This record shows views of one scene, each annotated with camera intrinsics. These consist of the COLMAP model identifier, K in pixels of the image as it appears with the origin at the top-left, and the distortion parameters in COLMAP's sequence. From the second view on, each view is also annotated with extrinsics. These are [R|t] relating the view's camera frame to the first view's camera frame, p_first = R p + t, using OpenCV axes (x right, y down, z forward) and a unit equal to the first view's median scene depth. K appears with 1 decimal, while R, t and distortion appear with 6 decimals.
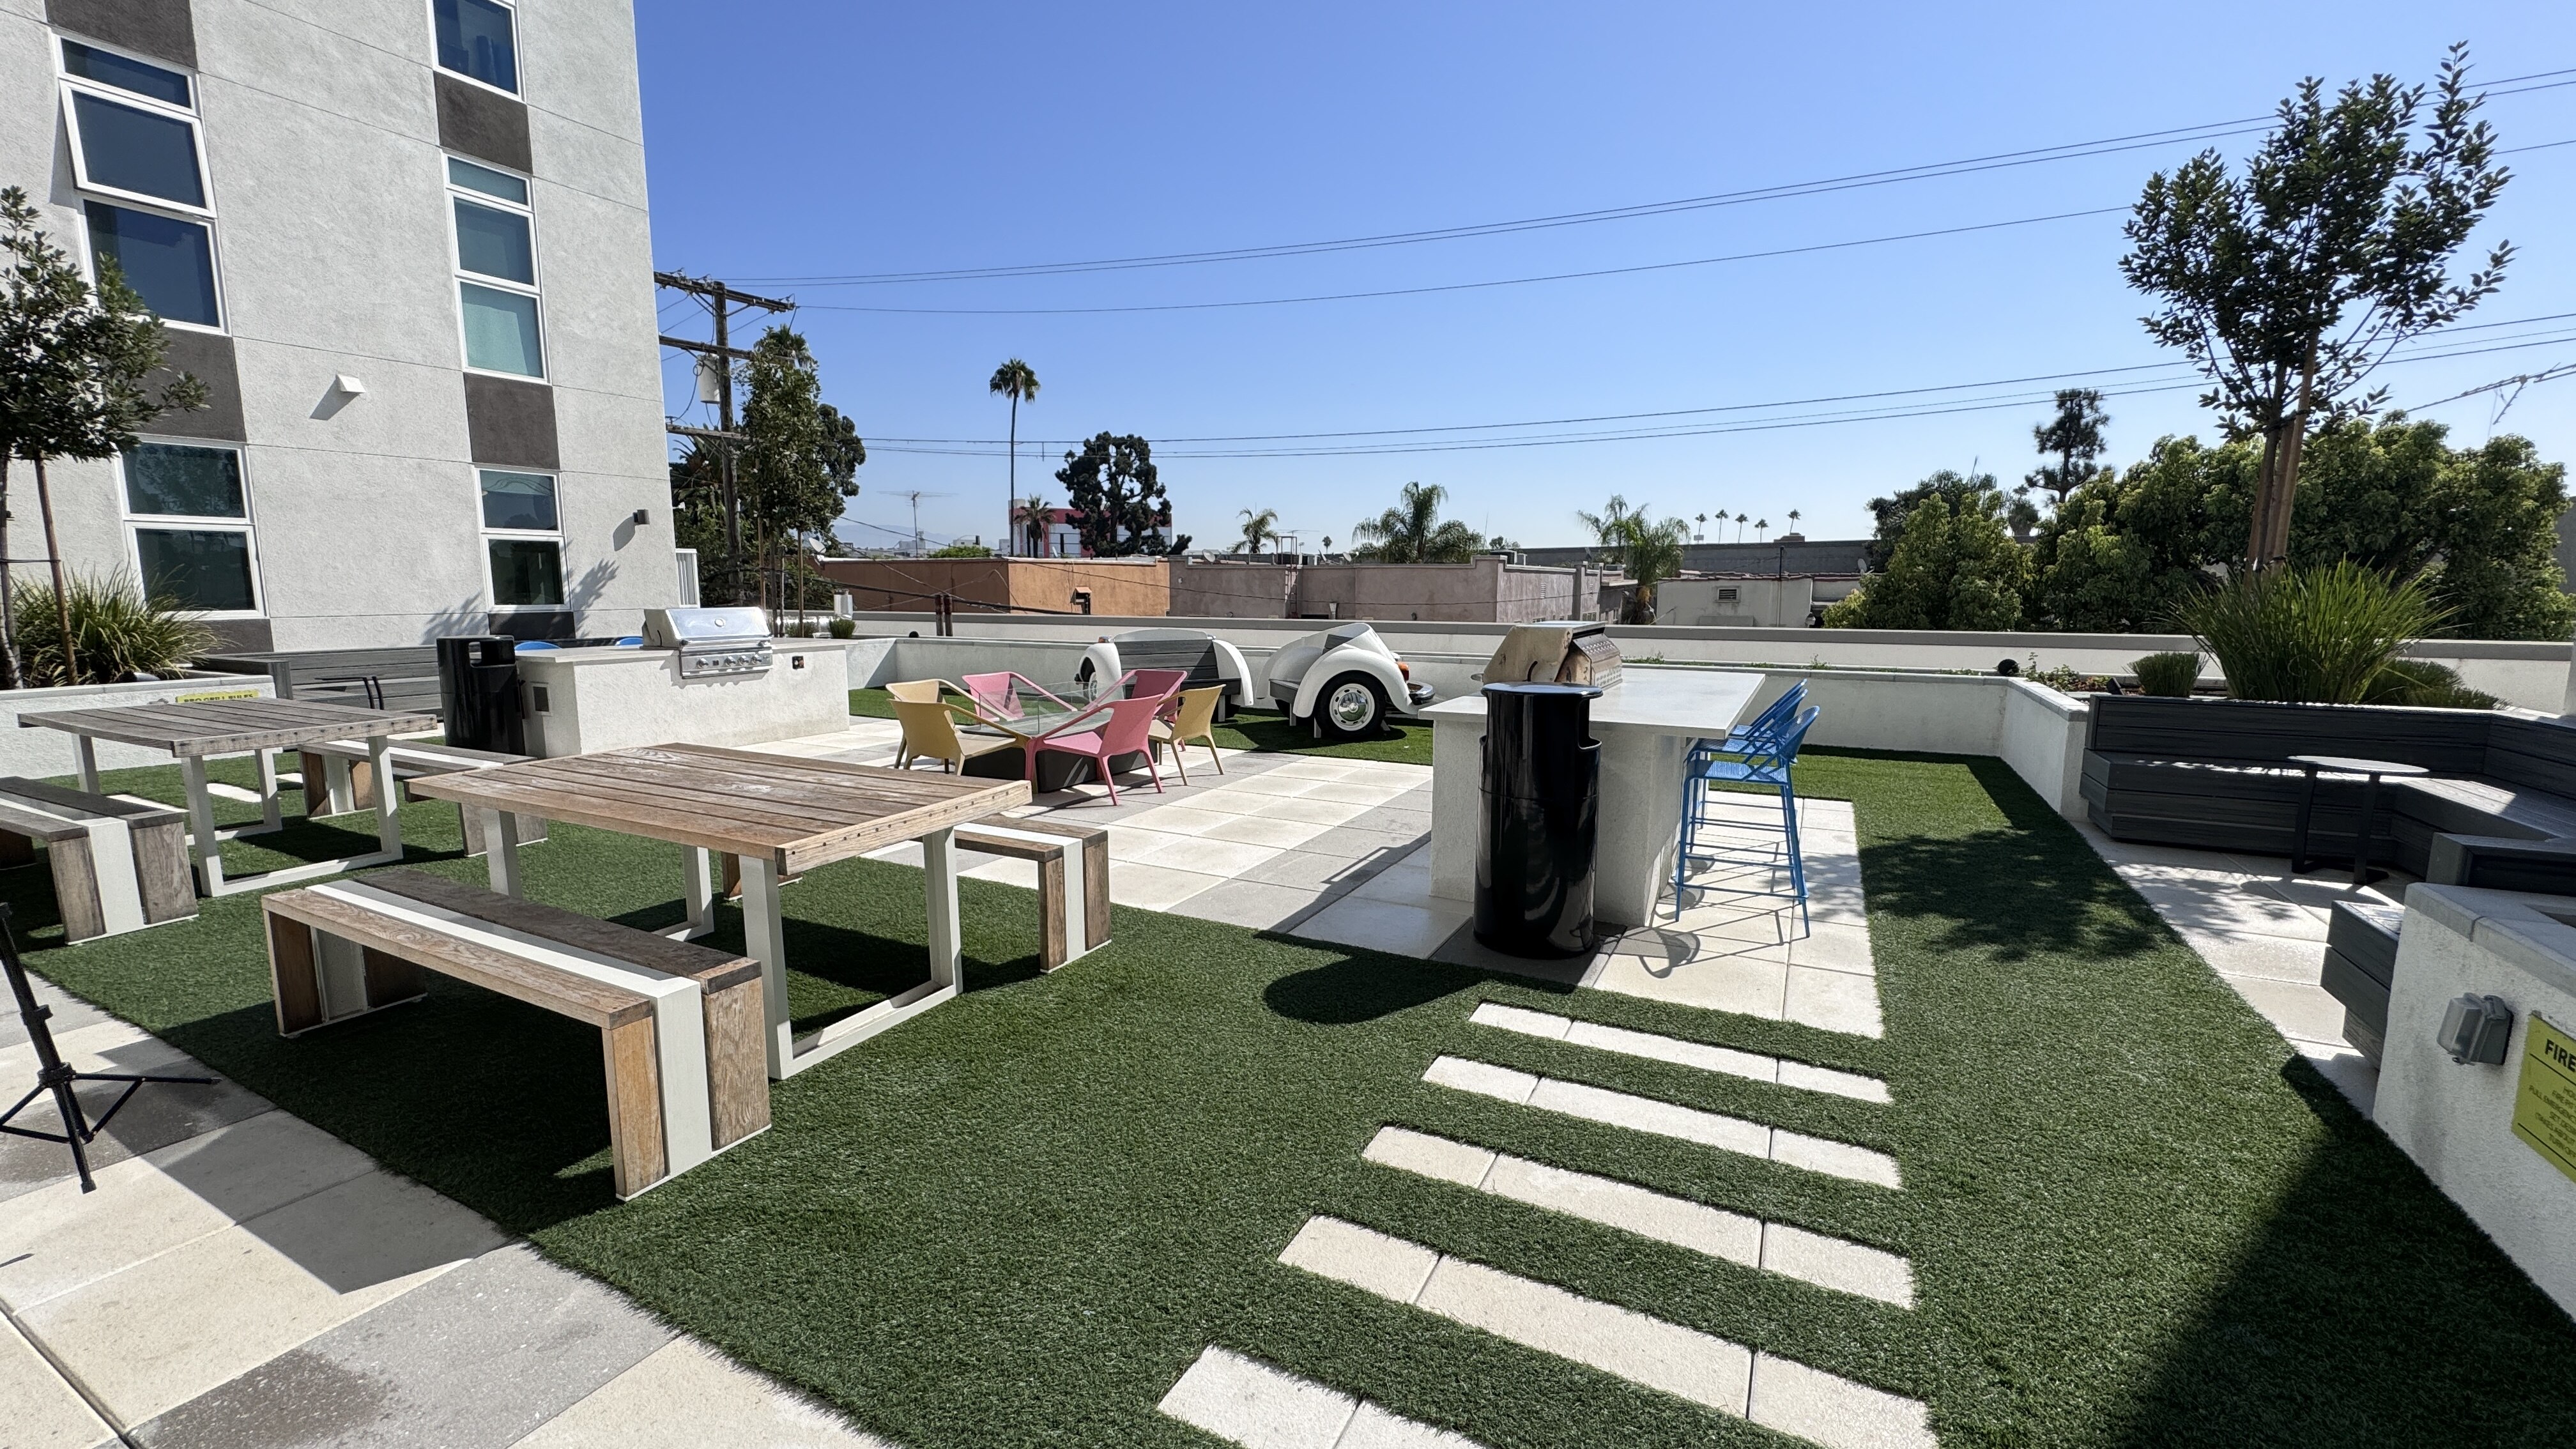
lens RADIAL K [[1019.5, 0, 1296.5], [0, 1019.5, 724.2], [0, 0, 1]] dist [-0.004078, -0.000294]
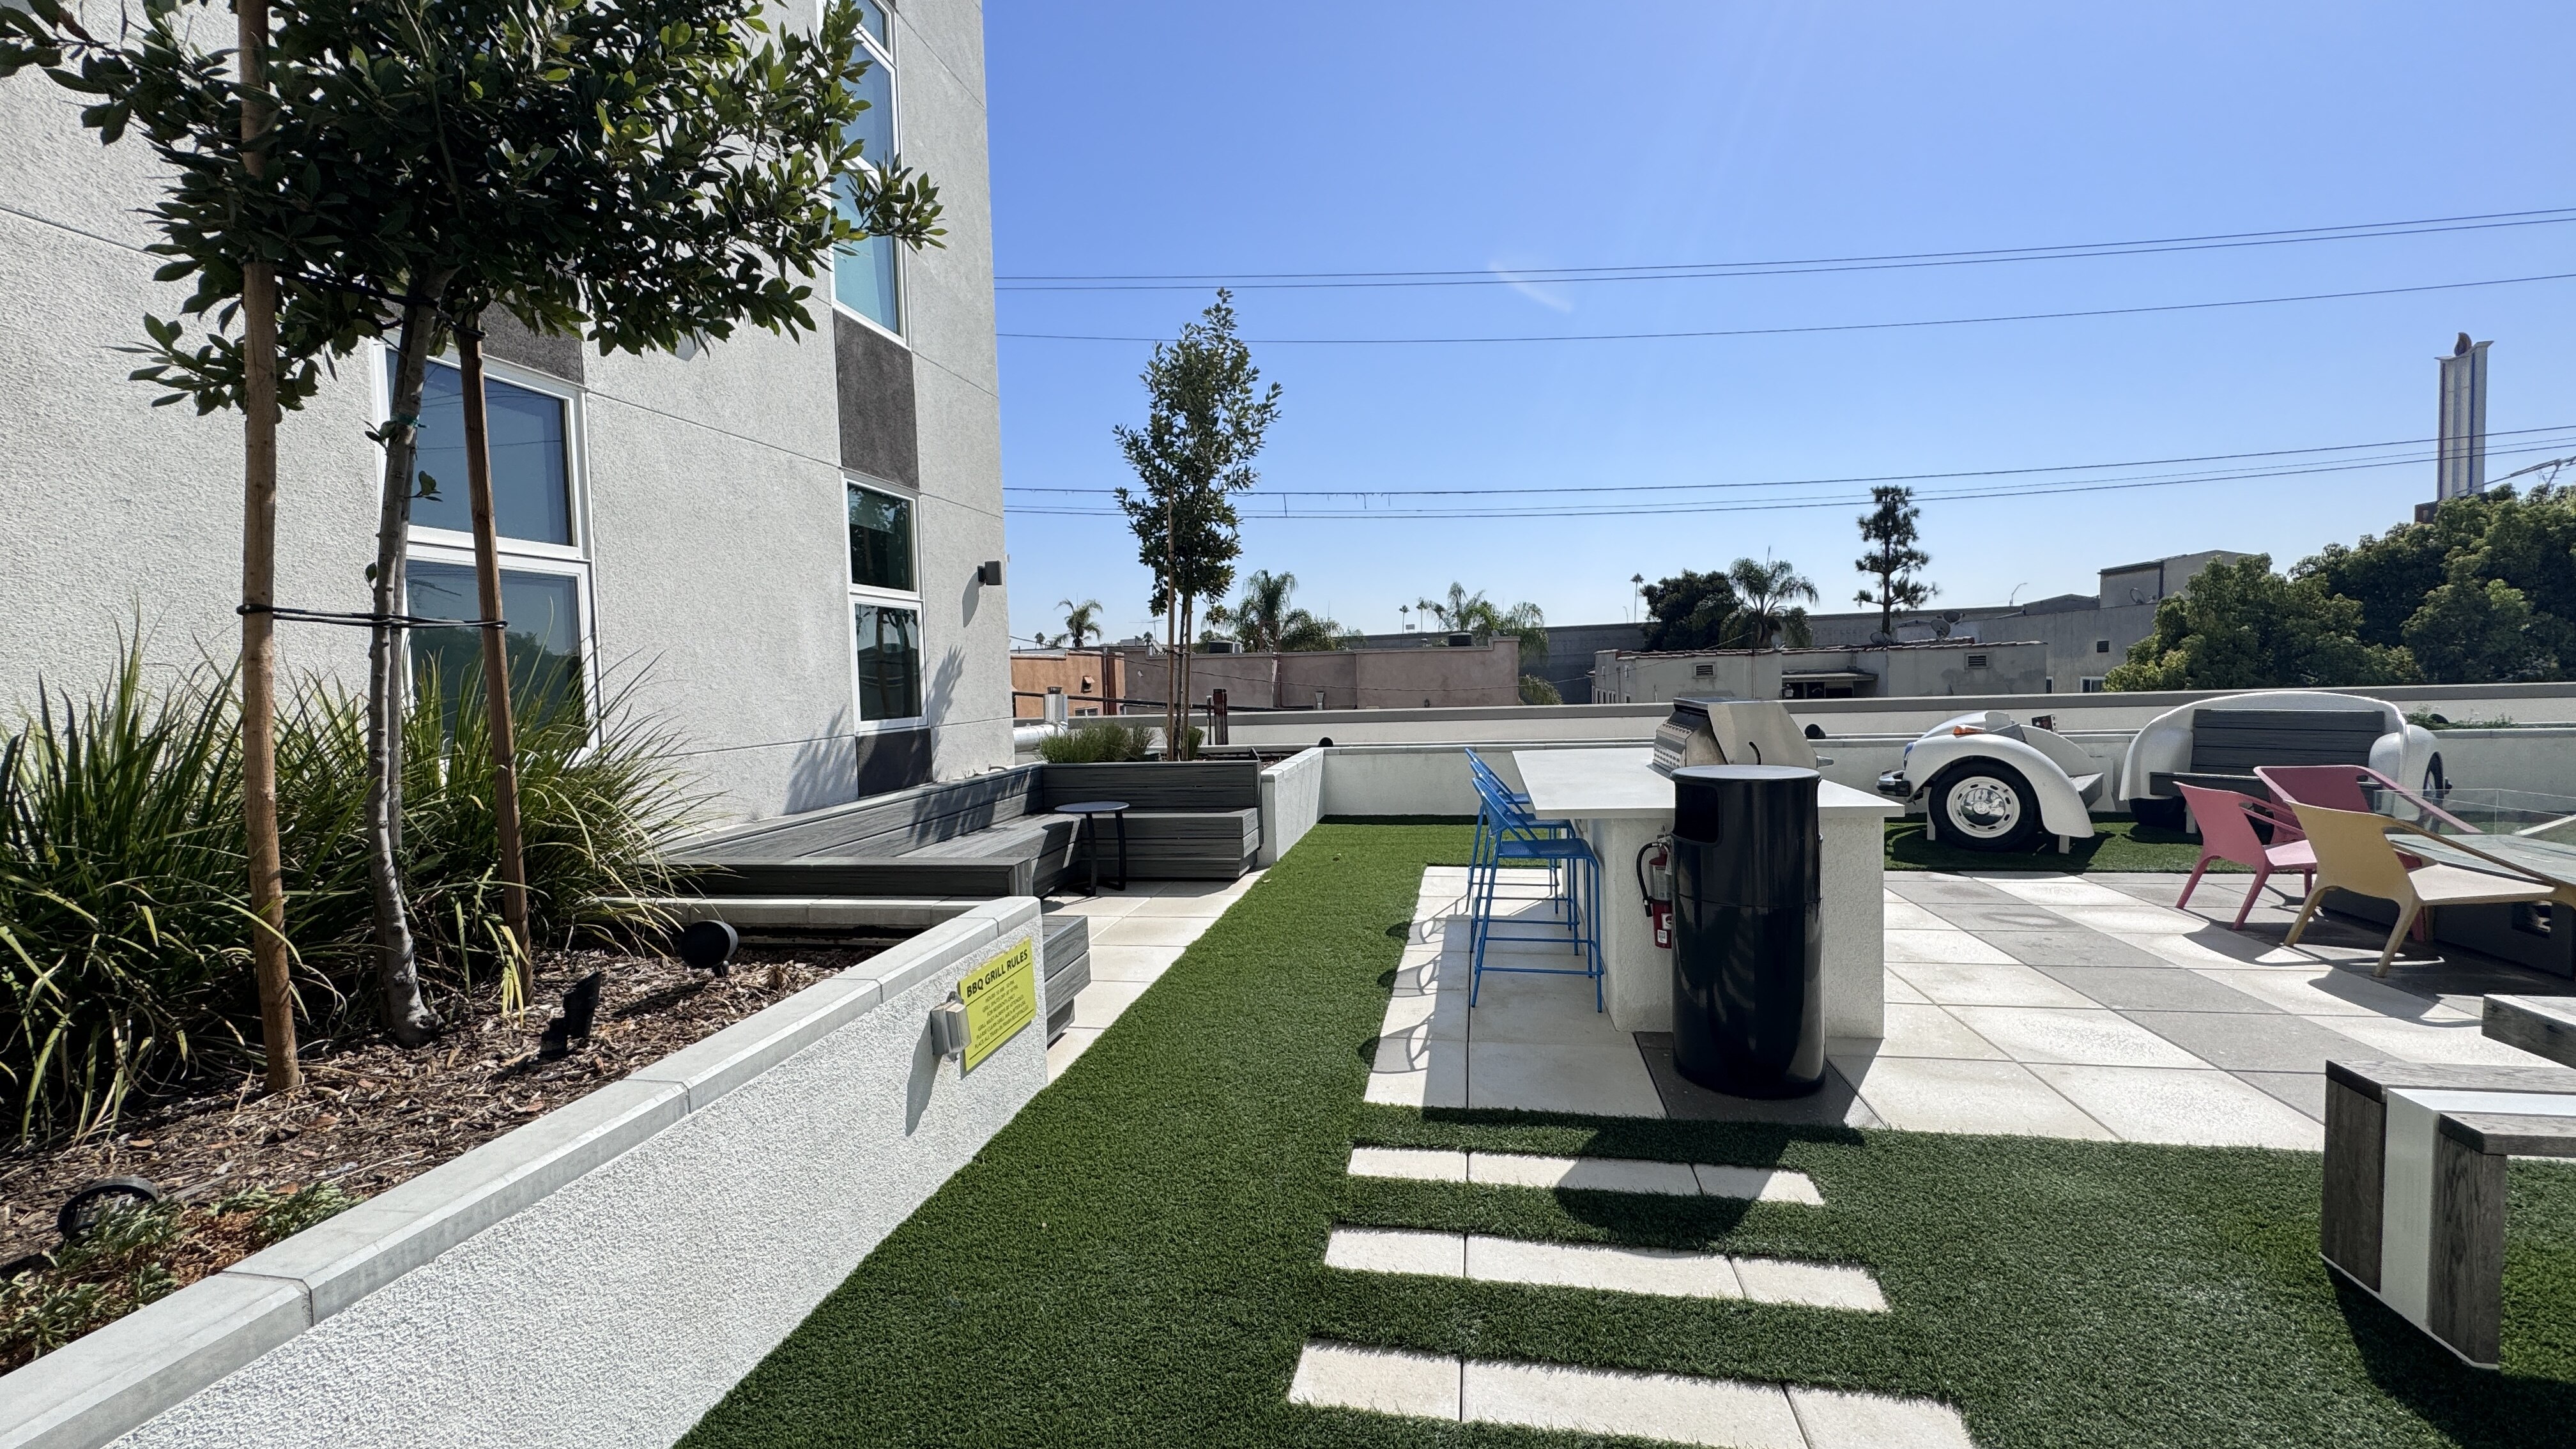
lens RADIAL K [[1019.5, 0, 1289.9], [0, 1019.5, 722.9], [0, 0, 1]] dist [-0.004078, -0.000294]
pose [[0.955259, -0.043448, 0.292561, -0.229704], [0.070500, 0.994089, -0.082561, -0.016992], [-0.287244, 0.099492, 0.952676, 0.127355]]
